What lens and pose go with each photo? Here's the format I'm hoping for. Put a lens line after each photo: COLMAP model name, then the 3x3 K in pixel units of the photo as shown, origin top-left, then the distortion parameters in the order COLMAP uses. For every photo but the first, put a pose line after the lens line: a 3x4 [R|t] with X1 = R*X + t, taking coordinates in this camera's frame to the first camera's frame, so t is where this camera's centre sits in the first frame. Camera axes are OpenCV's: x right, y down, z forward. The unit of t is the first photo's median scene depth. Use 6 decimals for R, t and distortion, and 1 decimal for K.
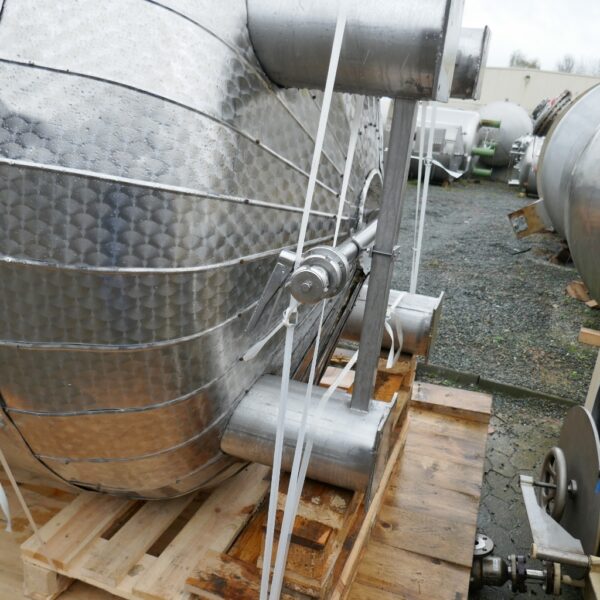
lens RADIAL K [[637.0, 0, 300.0], [0, 637.0, 300.0], [0, 0, 1]] dist [-0.034581, 0.030470]
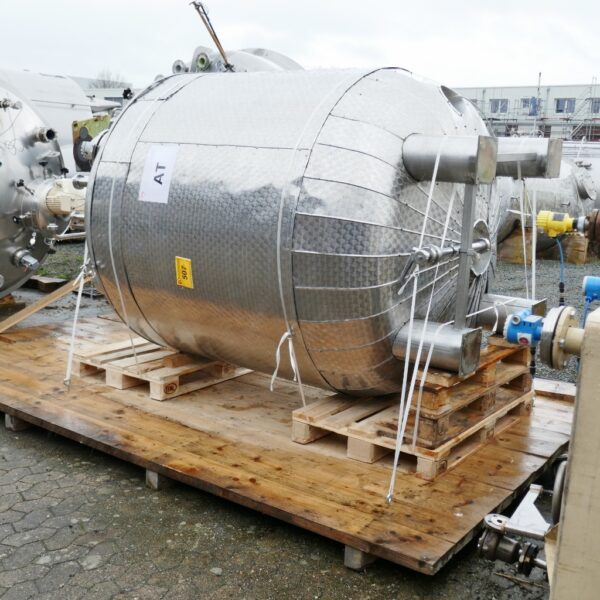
lens RADIAL K [[772.0, 0, 300.1], [0, 772.0, 288.7], [0, 0, 1]] dist [0.009344, 0.033361]
pose [[0.949528, -0.011125, -0.313486, 0.469251], [-0.041807, 0.985967, -0.161620, 0.558183], [0.310885, 0.166569, 0.935738, -1.814245]]
